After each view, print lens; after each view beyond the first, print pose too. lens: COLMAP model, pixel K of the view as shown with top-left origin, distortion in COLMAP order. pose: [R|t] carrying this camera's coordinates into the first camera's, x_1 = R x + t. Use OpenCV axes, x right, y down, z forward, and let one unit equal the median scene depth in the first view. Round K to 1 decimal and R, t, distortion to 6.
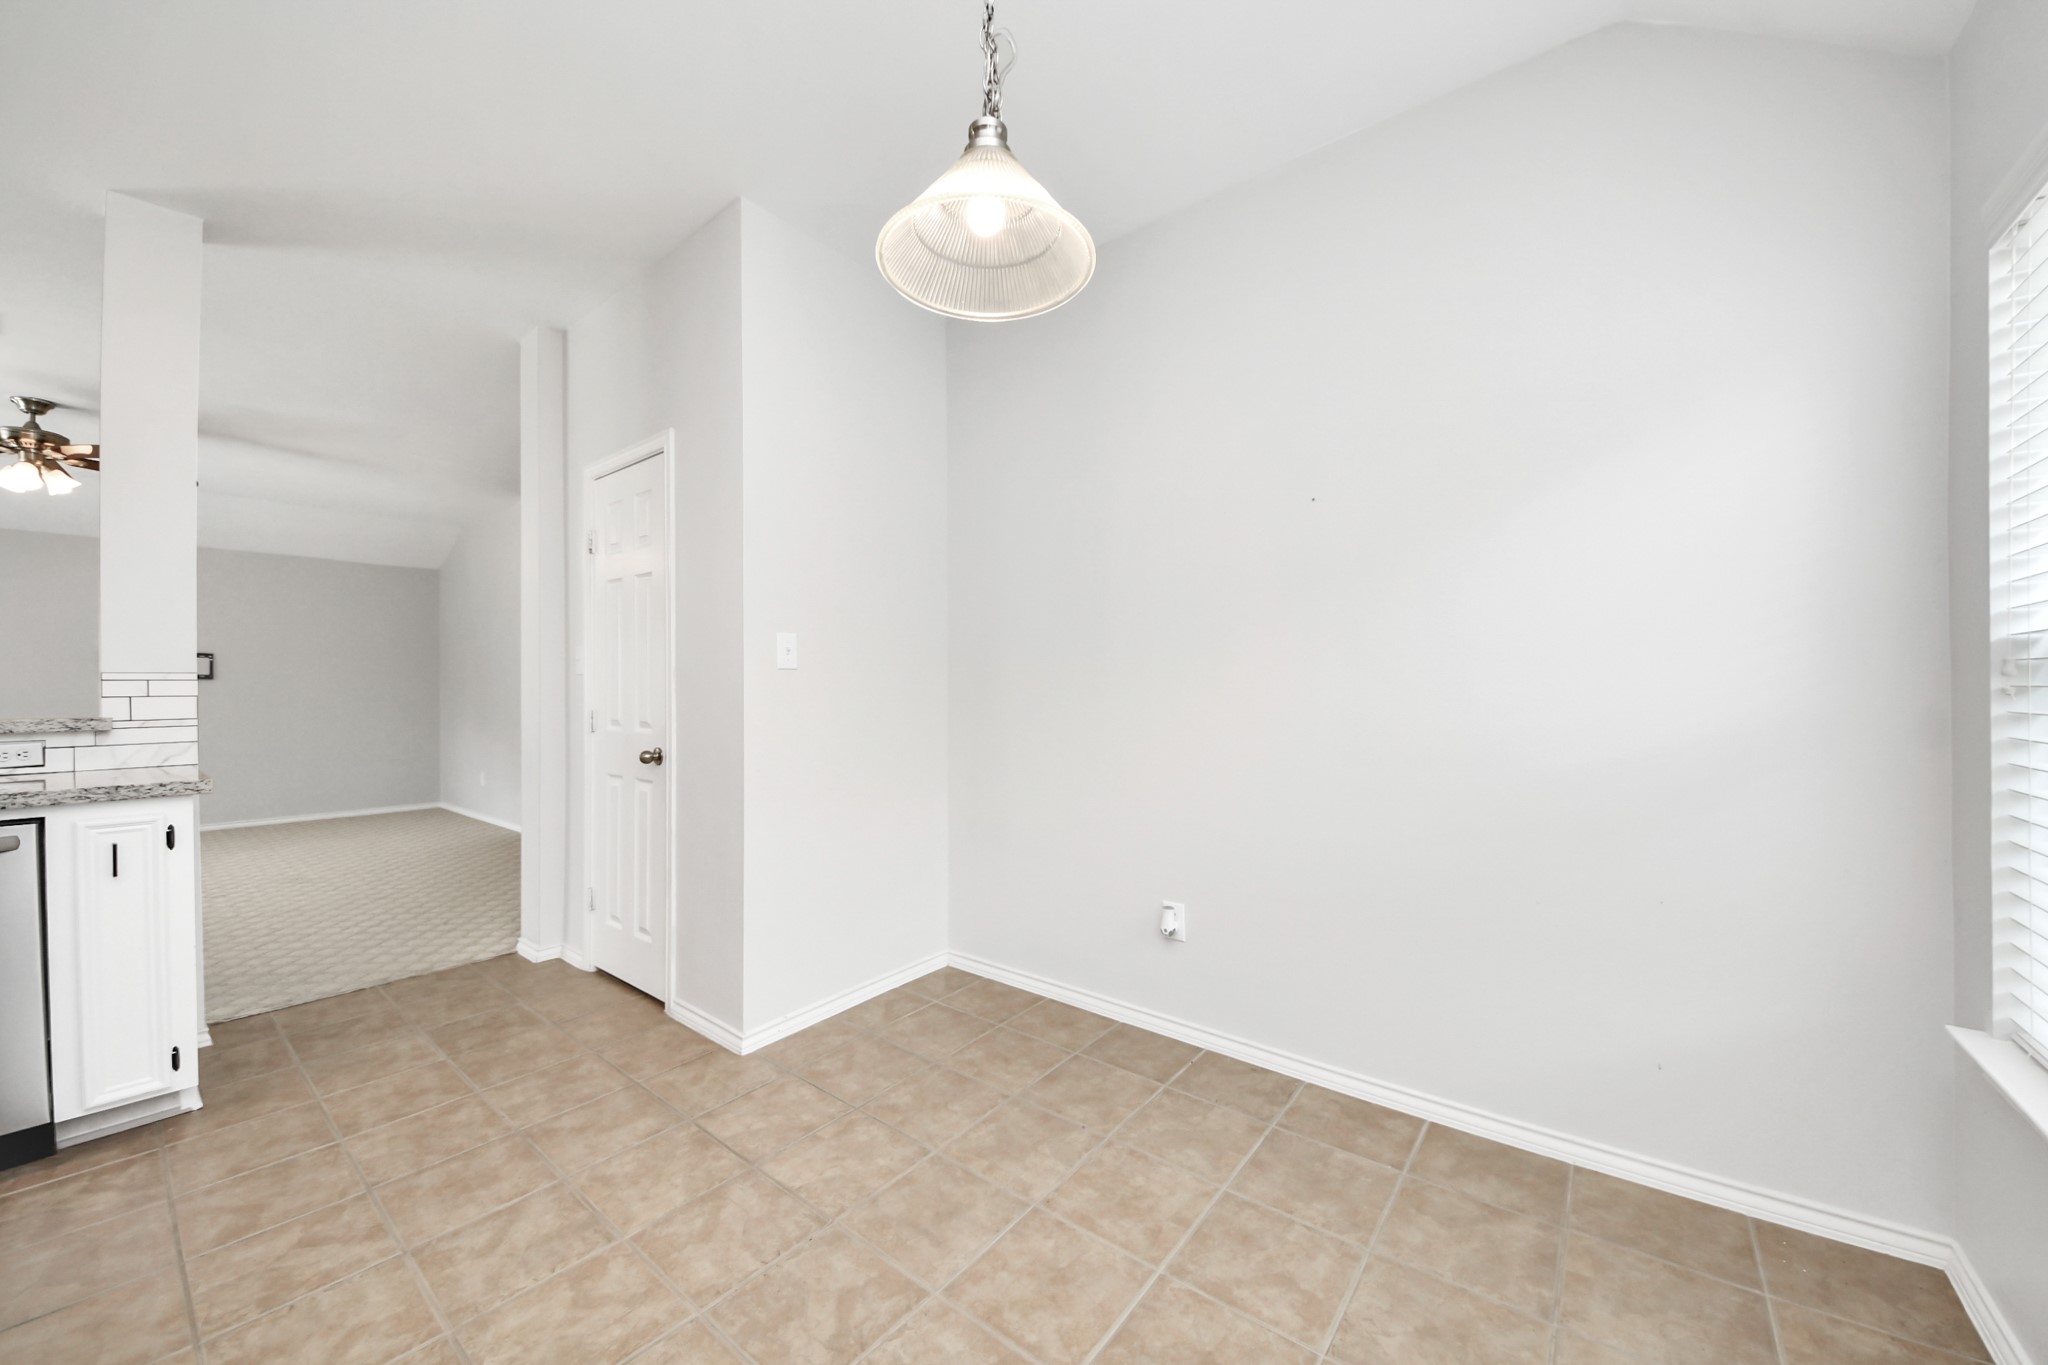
lens RADIAL K [[753.0, 0, 1017.0], [0, 753.0, 685.4], [0, 0, 1]] dist [-0.000040, -0.000685]
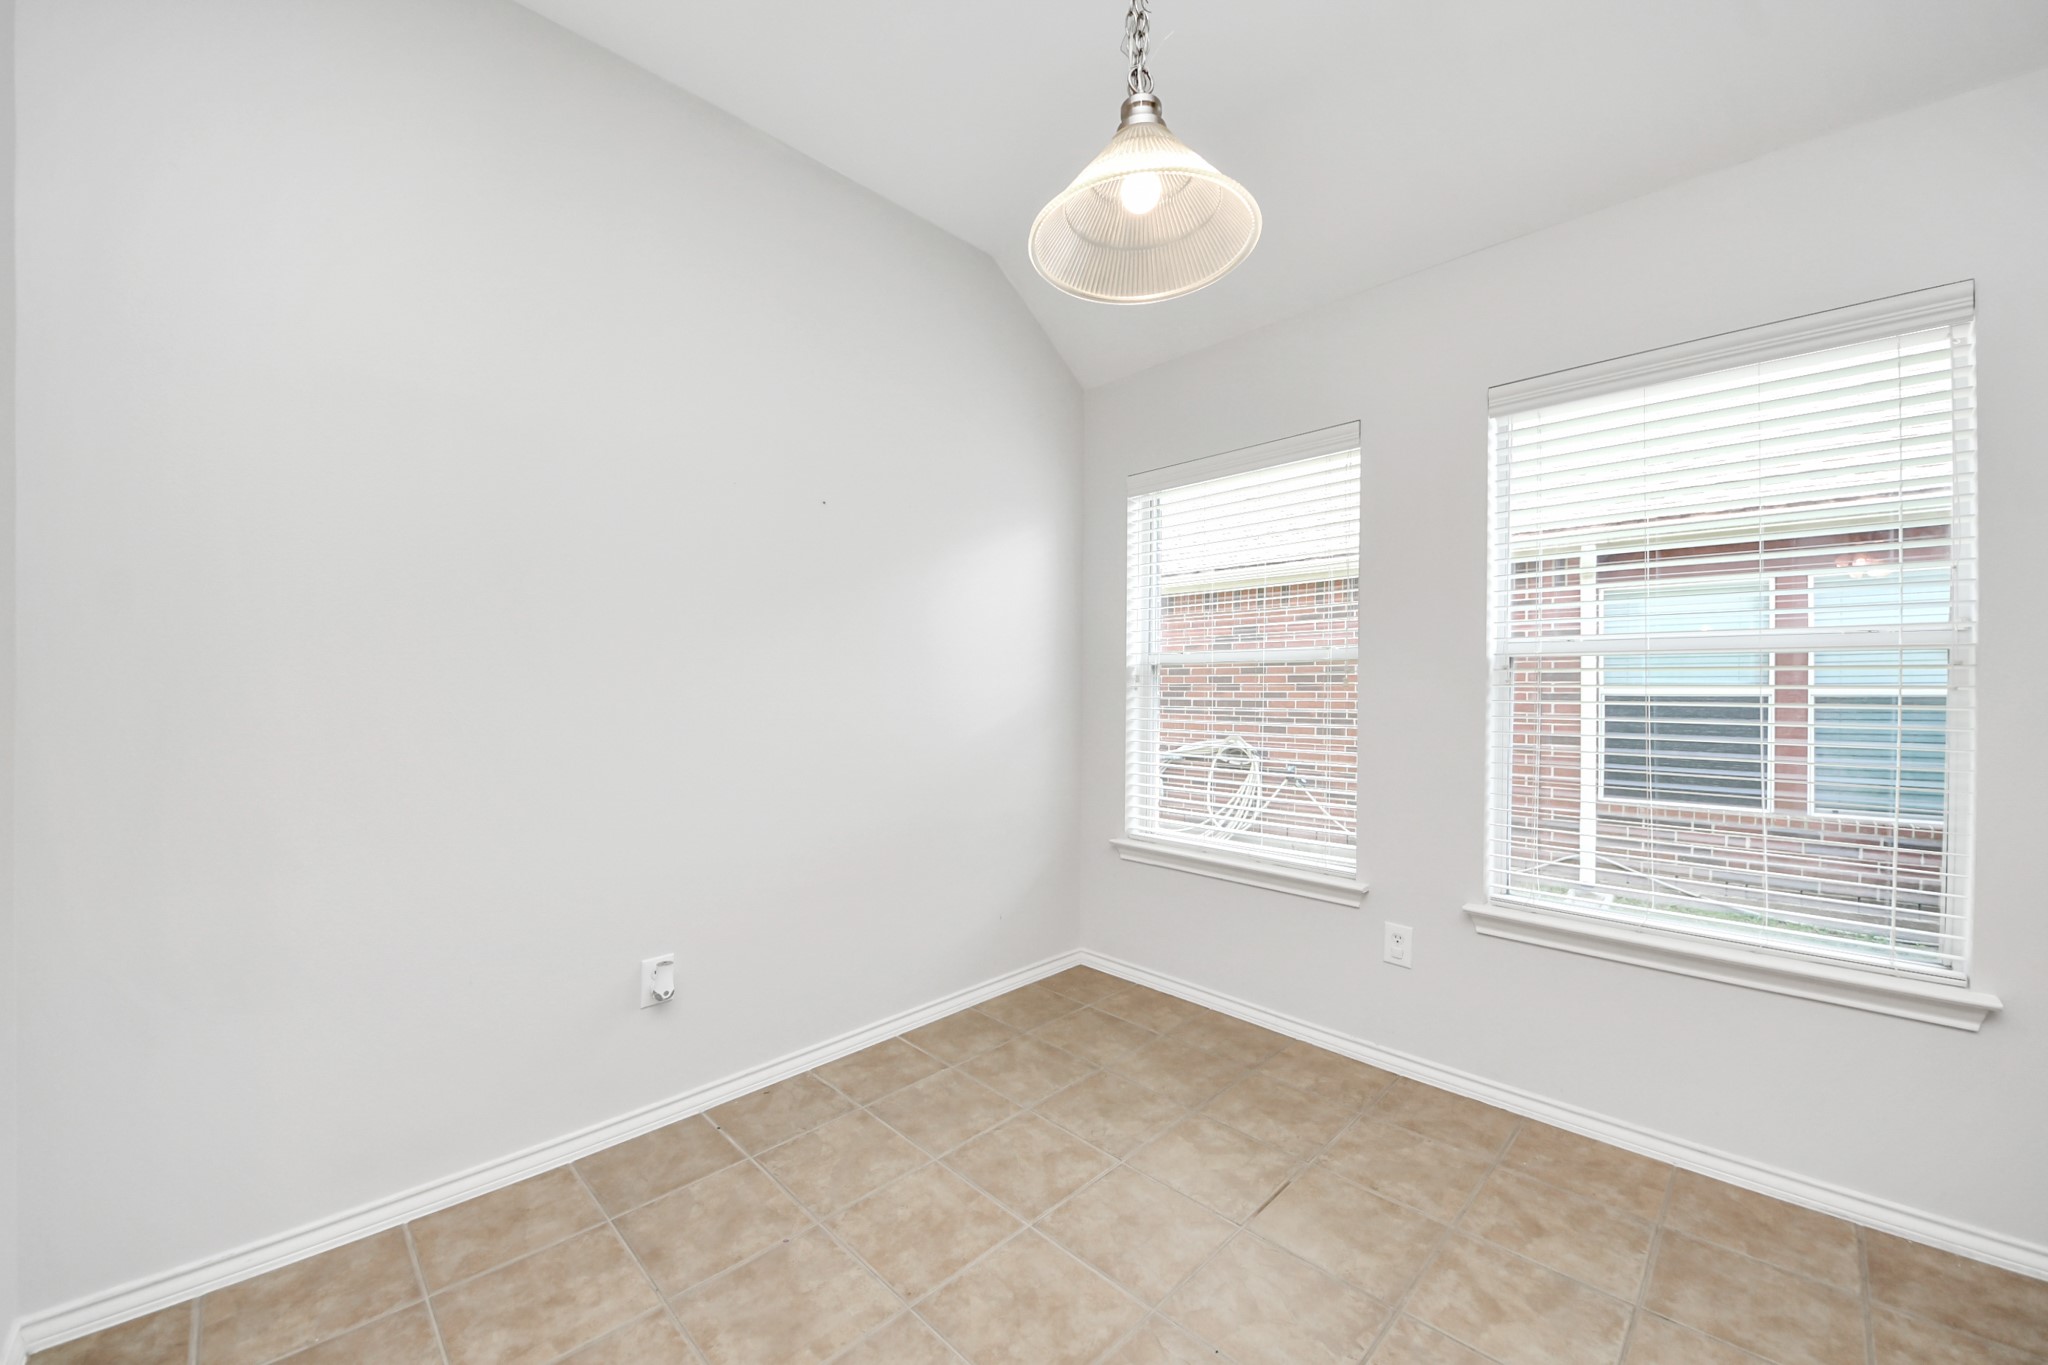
lens RADIAL K [[753.0, 0, 1016.4], [0, 753.0, 682.8], [0, 0, 1]] dist [-0.000040, -0.000685]
pose [[0.148232, -0.001788, 0.988951, -0.724328], [0.001793, 0.999997, 0.001539, -0.002662], [-0.988951, 0.001545, 0.148235, 0.703237]]
